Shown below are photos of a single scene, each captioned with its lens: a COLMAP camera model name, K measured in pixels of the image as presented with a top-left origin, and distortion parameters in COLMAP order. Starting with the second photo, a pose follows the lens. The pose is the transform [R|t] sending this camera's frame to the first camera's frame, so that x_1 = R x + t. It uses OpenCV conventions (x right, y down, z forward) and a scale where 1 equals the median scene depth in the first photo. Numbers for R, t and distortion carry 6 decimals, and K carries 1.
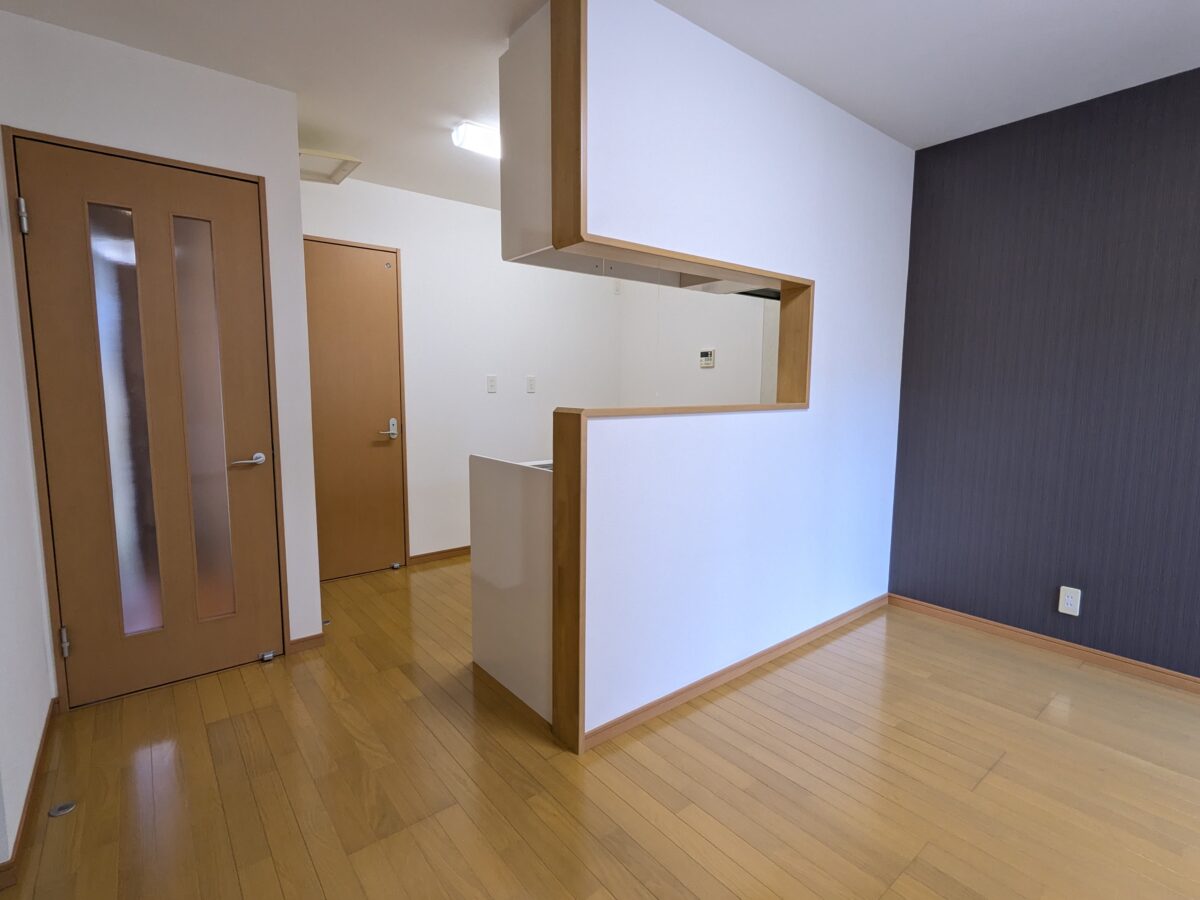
lens RADIAL K [[579.1, 0, 594.1], [0, 579.1, 454.2], [0, 0, 1]] dist [0.000721, 0.000181]
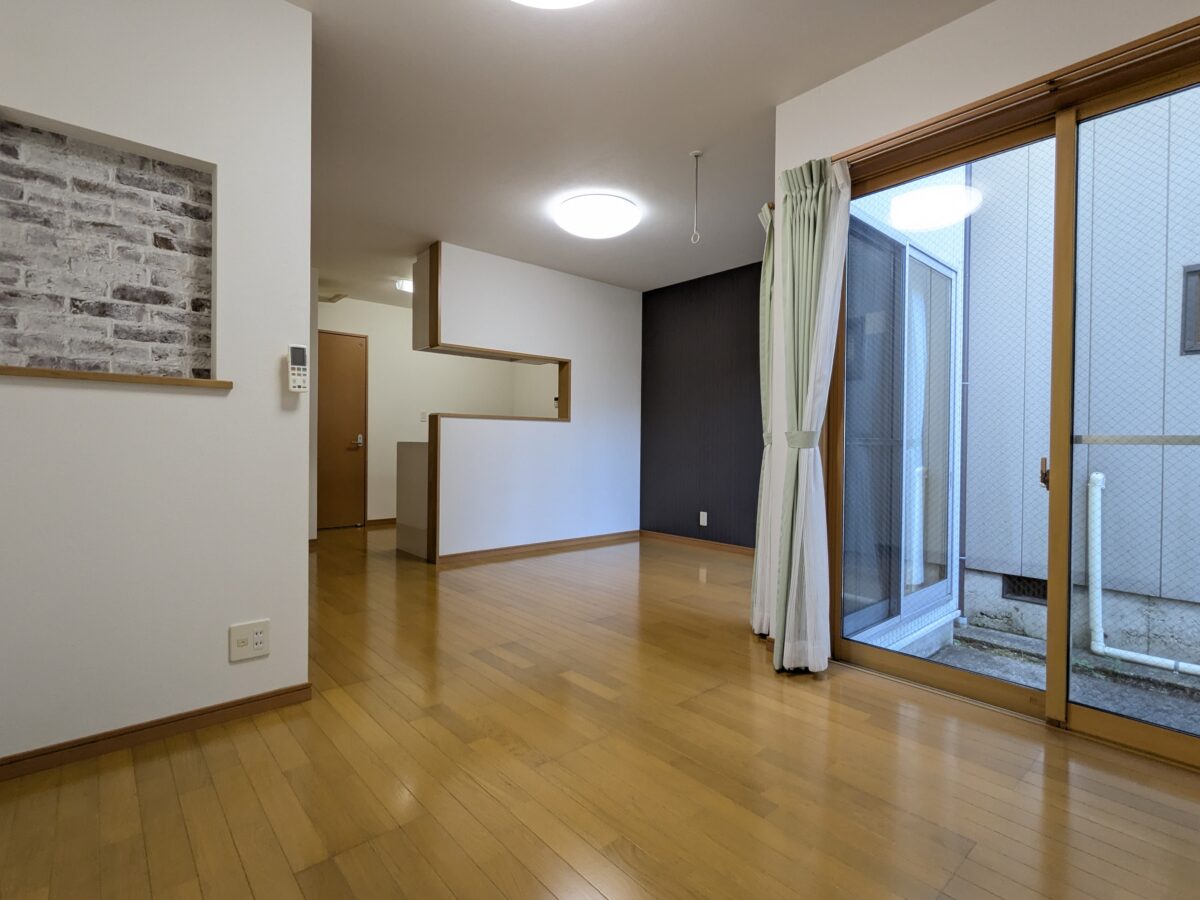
lens RADIAL K [[577.5, 0, 600.0], [0, 577.5, 450.0], [0, 0, 1]] dist [0.001729, 0.000044]
pose [[0.998447, 0.005175, 0.055460, 0.355692], [0.000422, 0.994944, -0.100427, 0.217322], [-0.055700, 0.100295, 0.993397, -0.974082]]
